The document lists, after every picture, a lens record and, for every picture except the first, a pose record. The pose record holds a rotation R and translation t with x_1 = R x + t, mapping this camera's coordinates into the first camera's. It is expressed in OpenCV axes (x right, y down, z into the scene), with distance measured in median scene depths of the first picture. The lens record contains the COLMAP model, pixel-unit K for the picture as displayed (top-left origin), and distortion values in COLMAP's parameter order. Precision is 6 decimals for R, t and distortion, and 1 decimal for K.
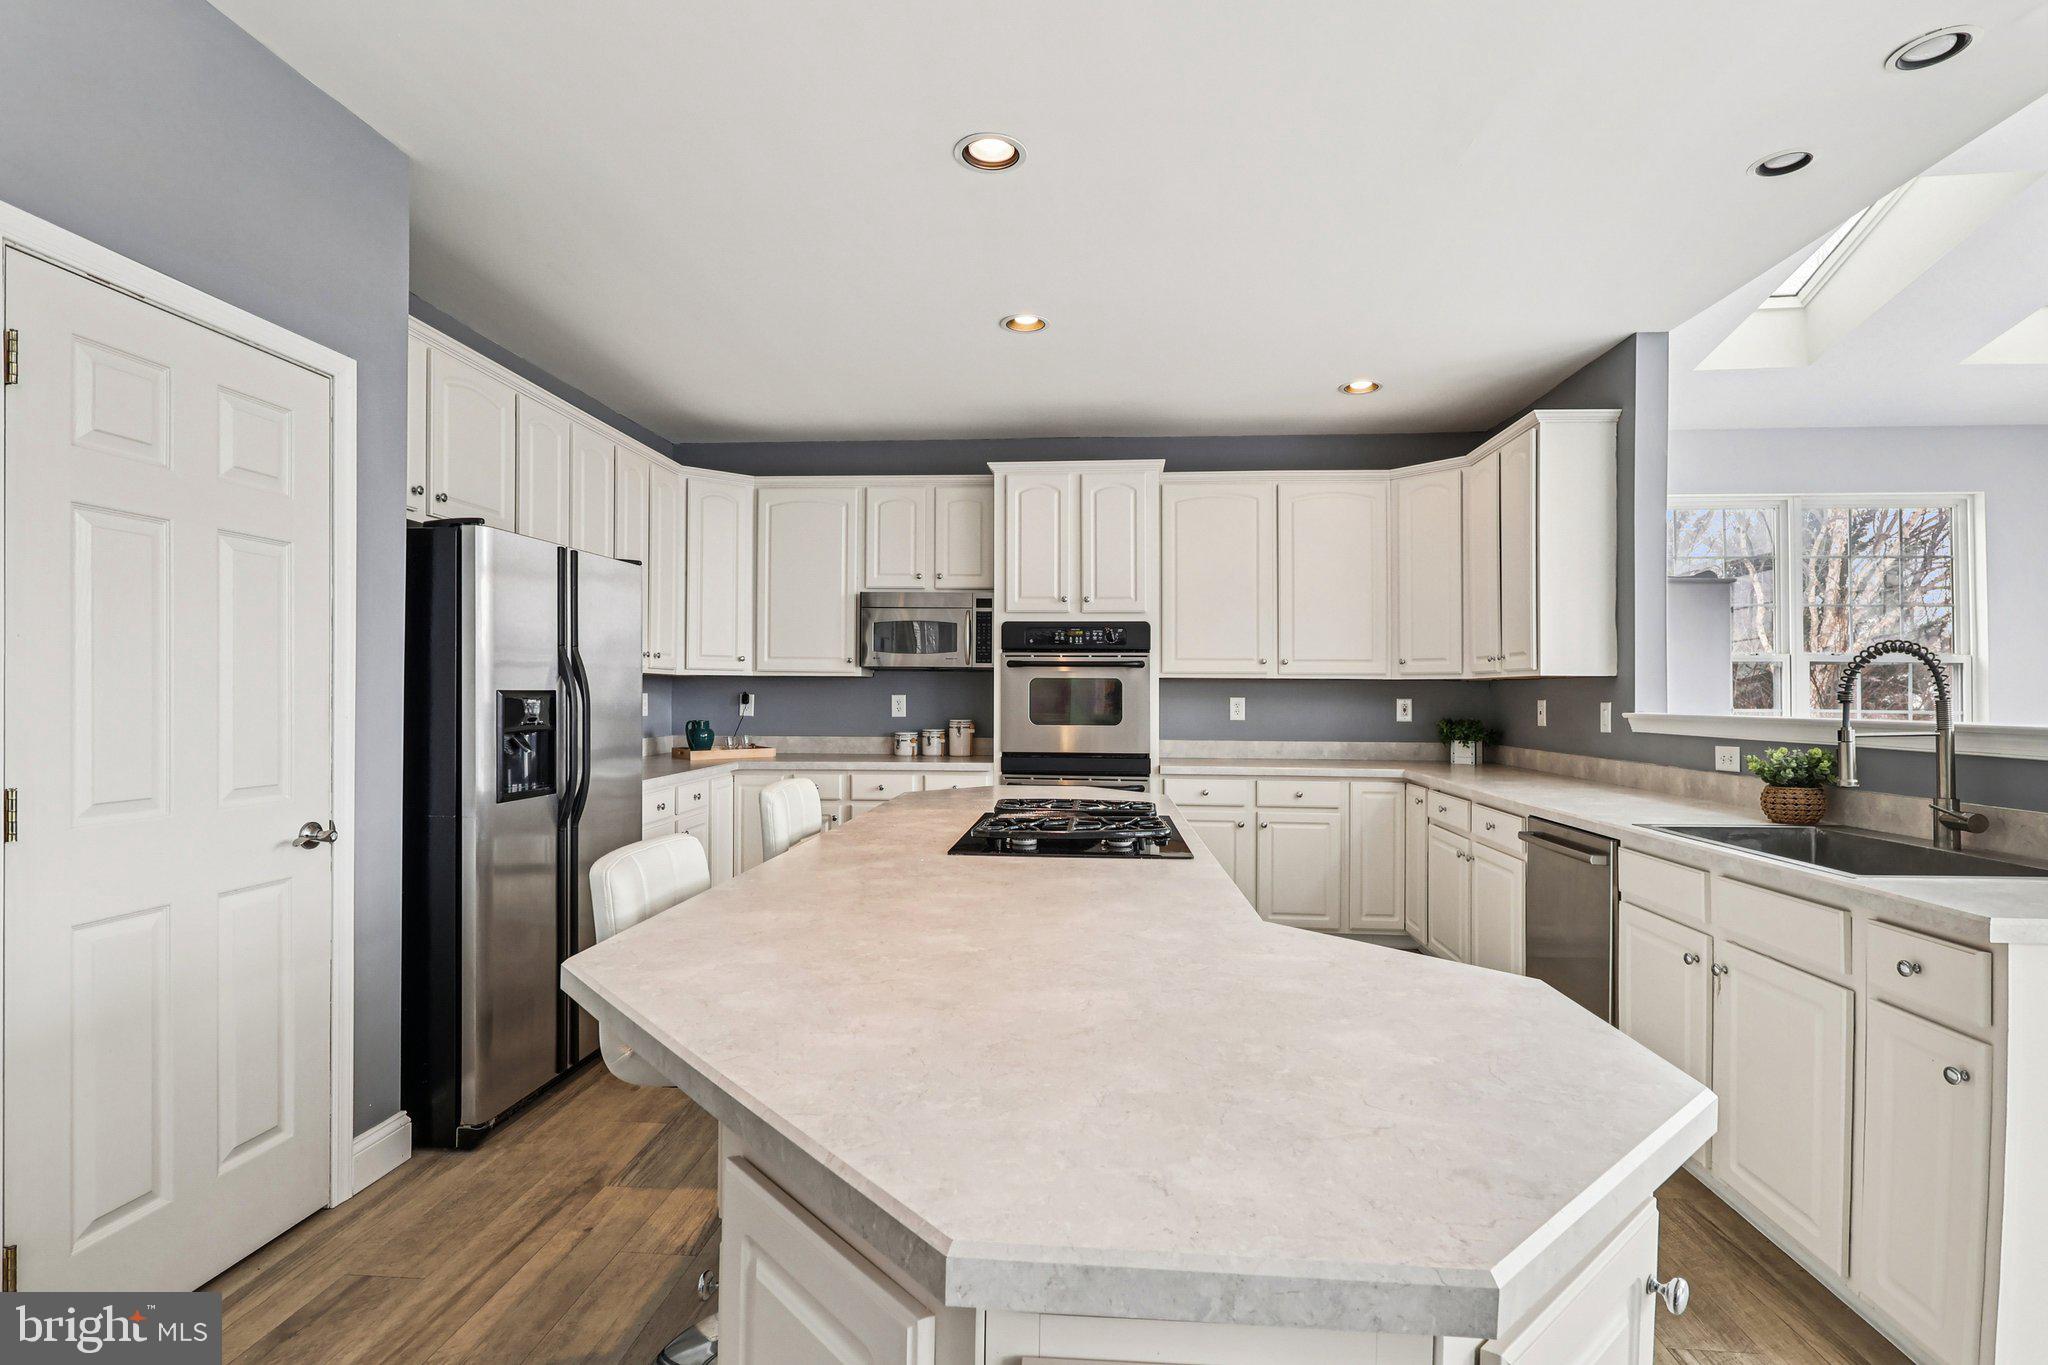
lens RADIAL K [[977.7, 0, 1021.5], [0, 977.7, 682.5], [0, 0, 1]] dist [-0.005900, 0.002575]
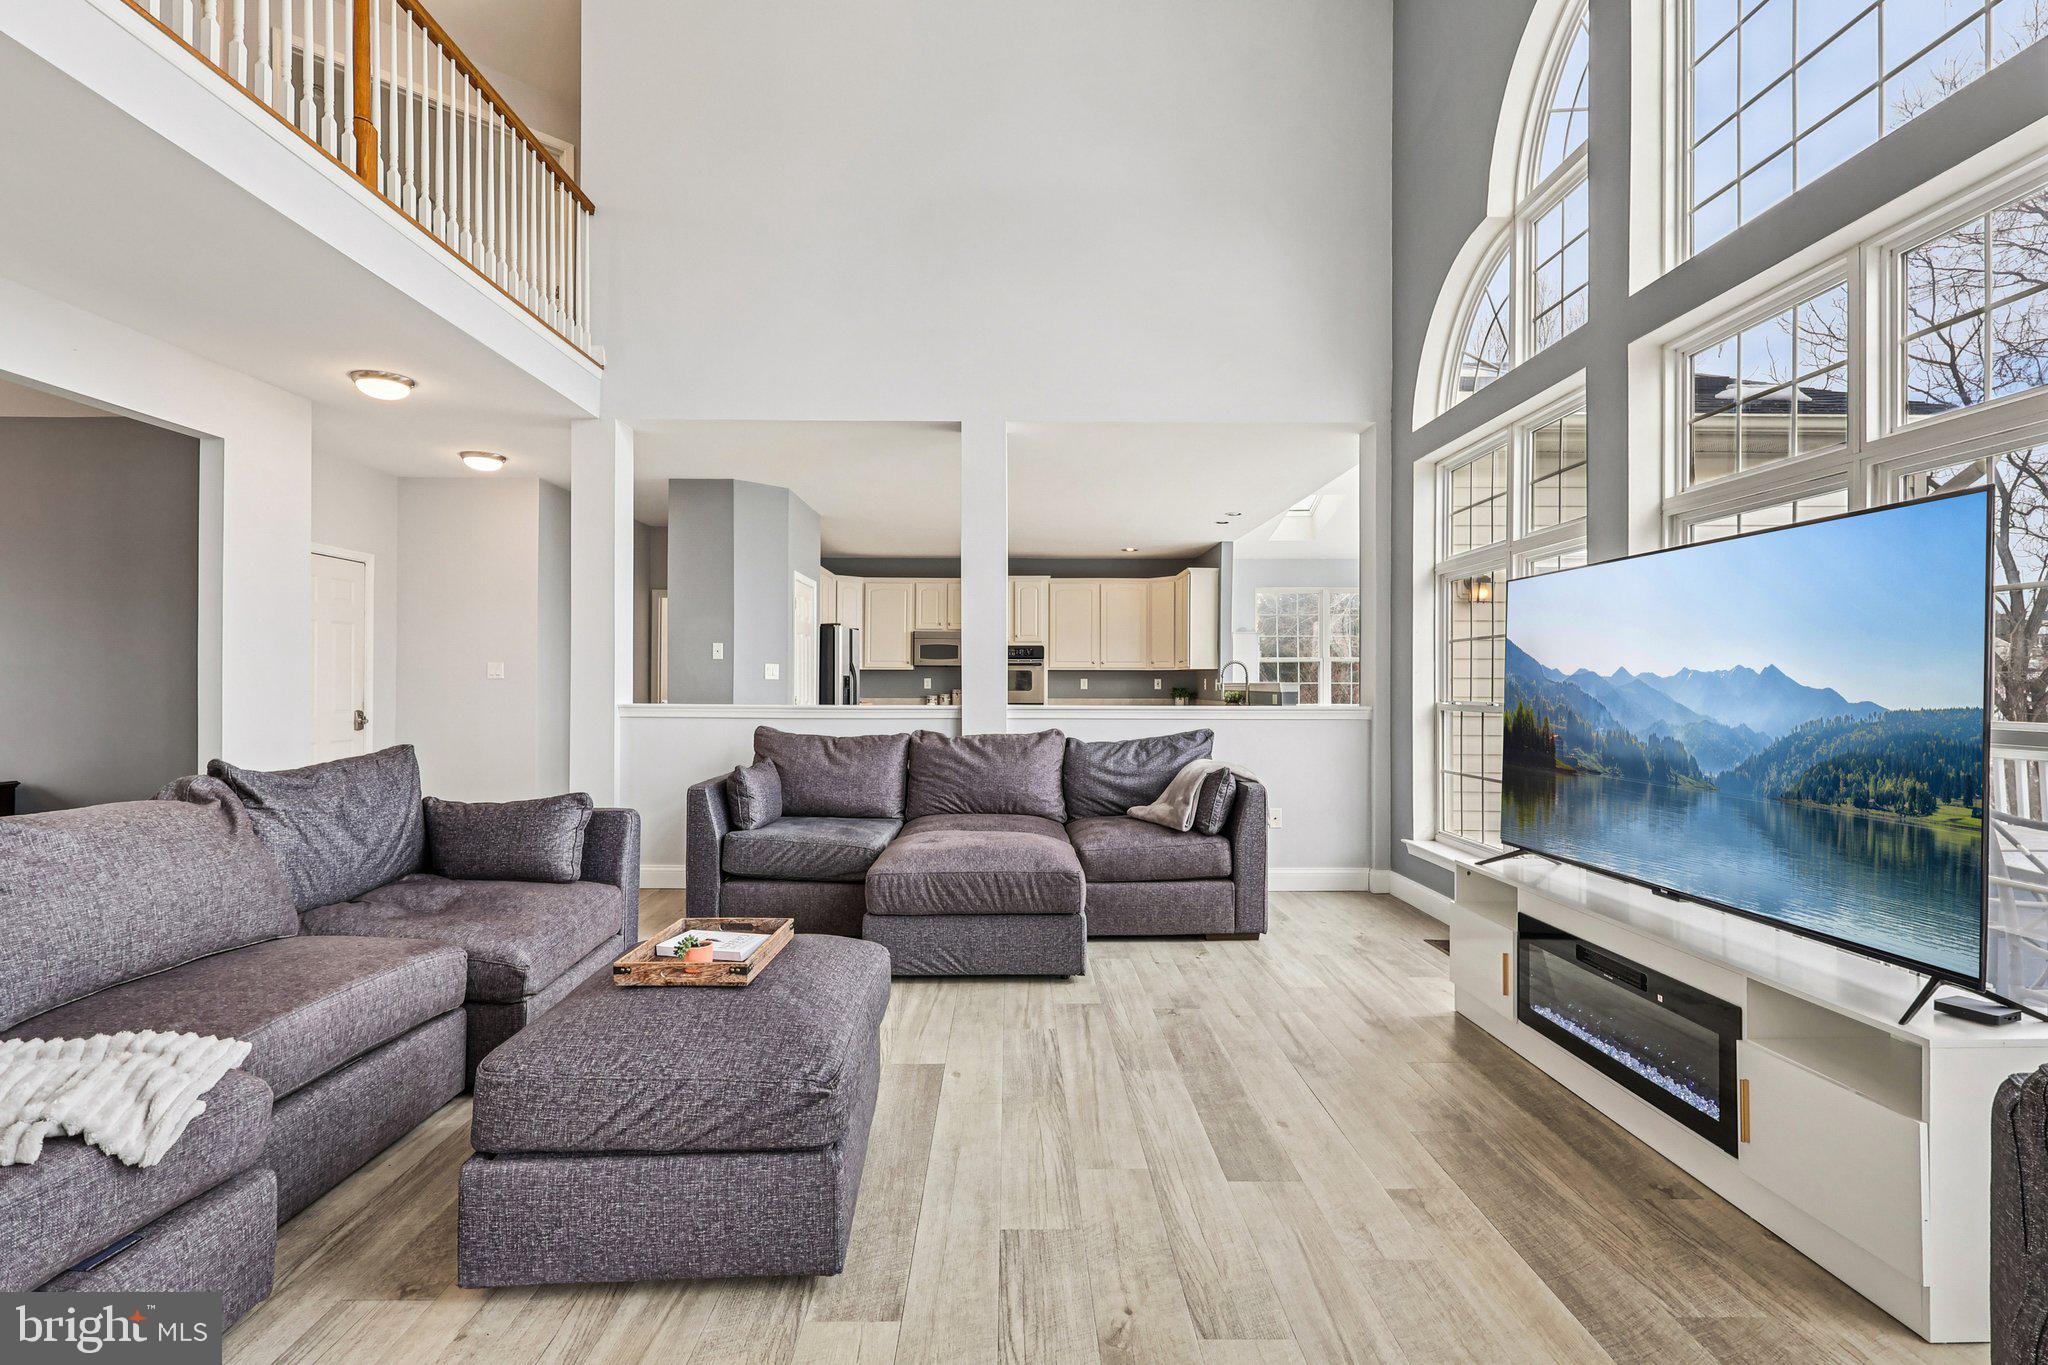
lens RADIAL K [[957.5, 0, 1018.9], [0, 957.5, 687.0], [0, 0, 1]] dist [-0.000028, -0.000115]
pose [[0.995606, -0.004141, 0.093548, -0.139965], [0.002641, 0.999866, 0.016160, -0.001883], [-0.093602, -0.015842, 0.995484, -1.255201]]
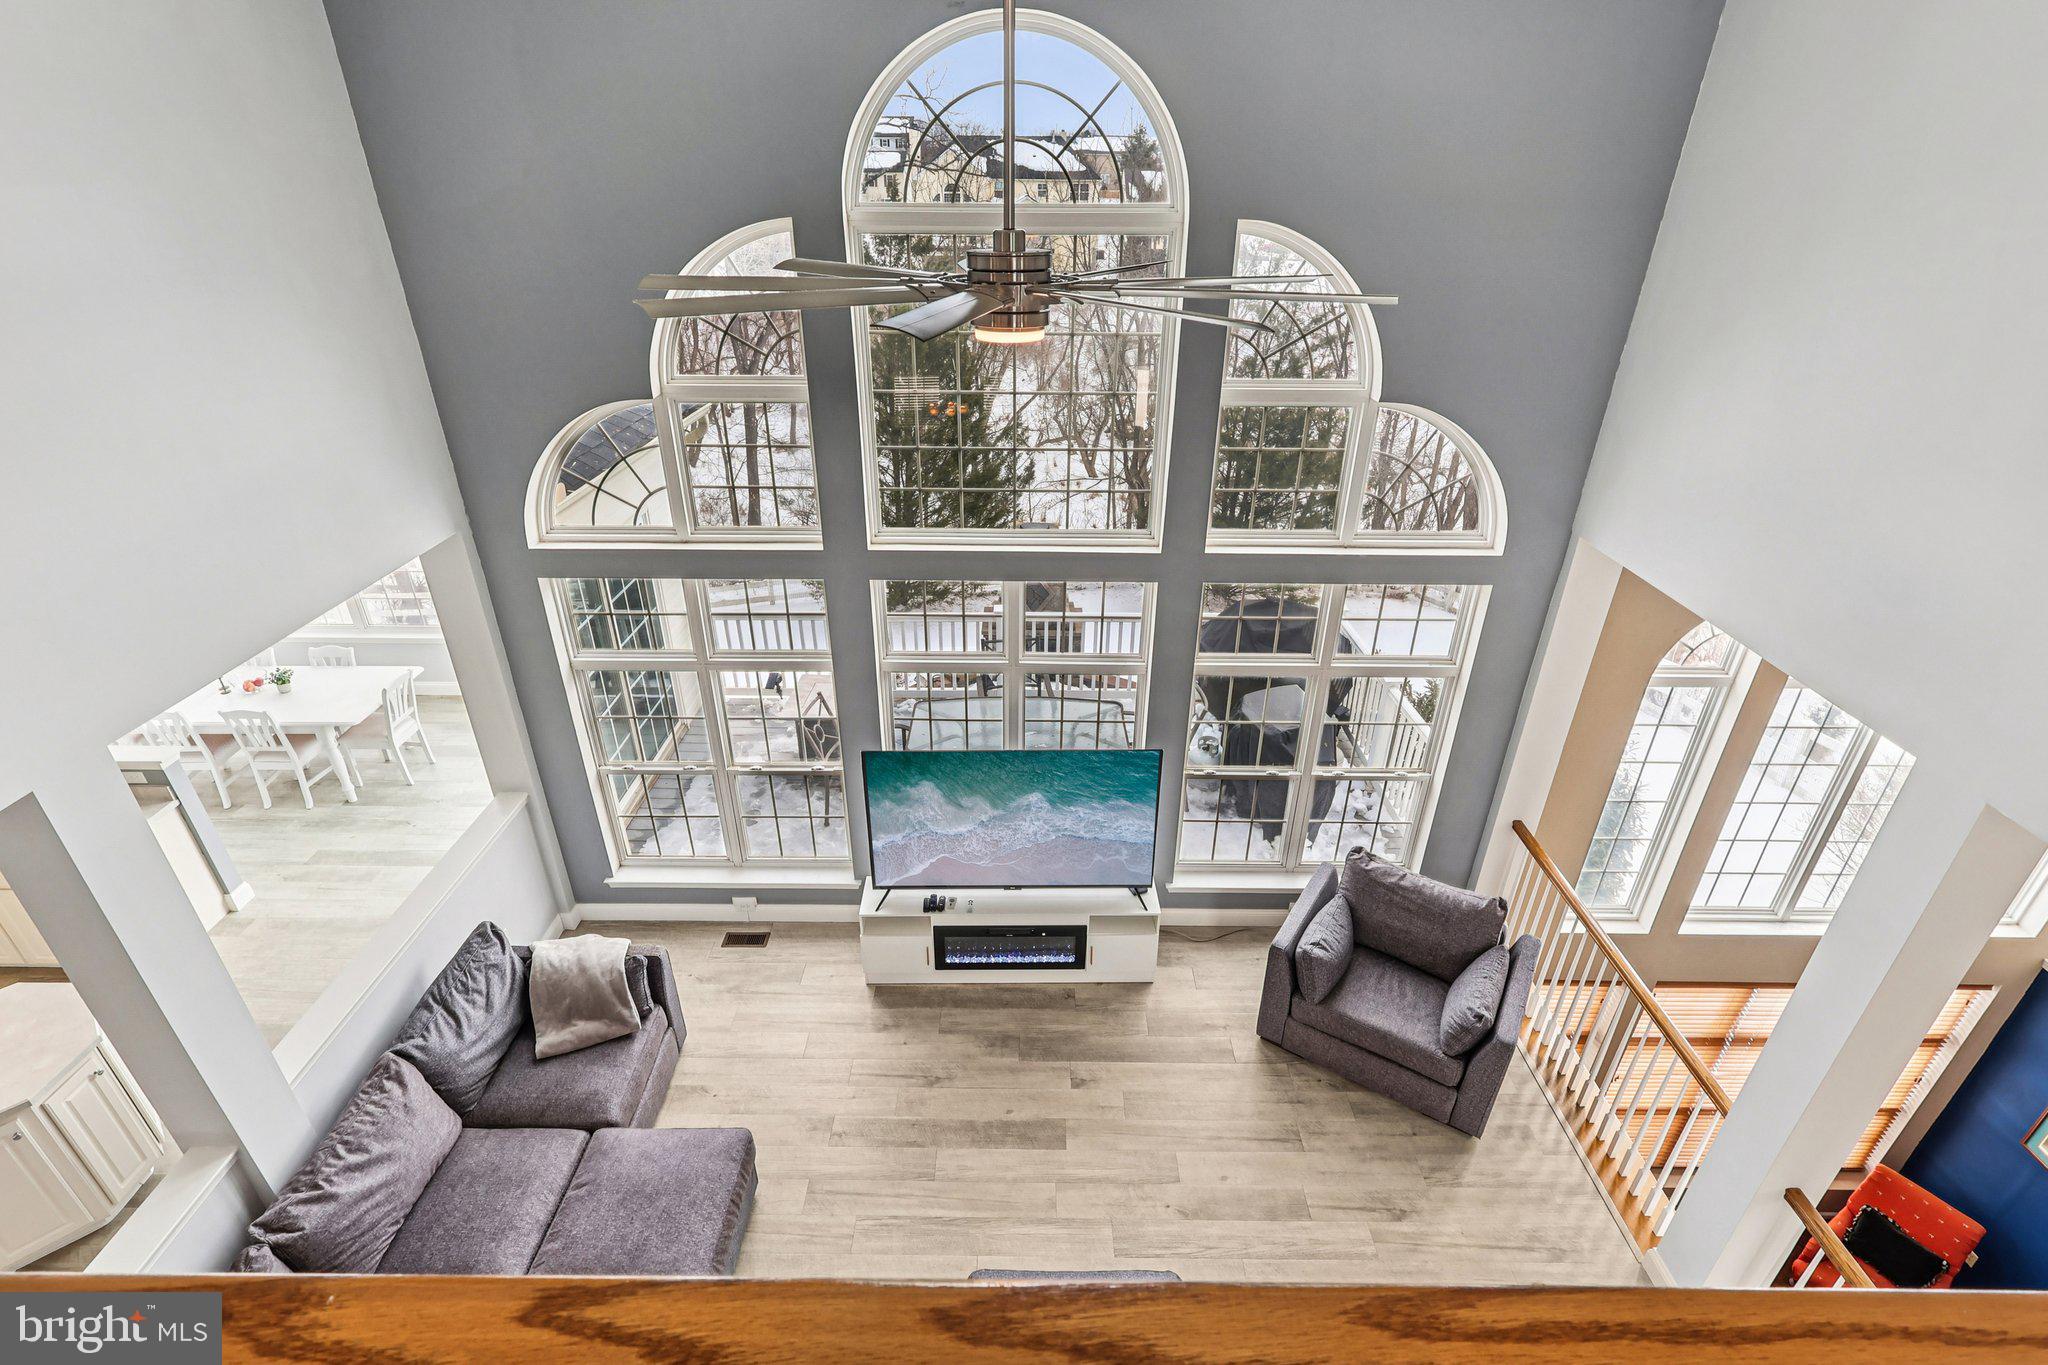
lens RADIAL K [[957.5, 0, 1031.1], [0, 957.5, 694.4], [0, 0, 1]] dist [-0.000028, -0.000115]
pose [[-0.070852, -0.482579, 0.872982, -0.633912], [-0.012815, 0.875550, 0.482958, -0.648175], [-0.997404, 0.023031, -0.068219, -0.699430]]
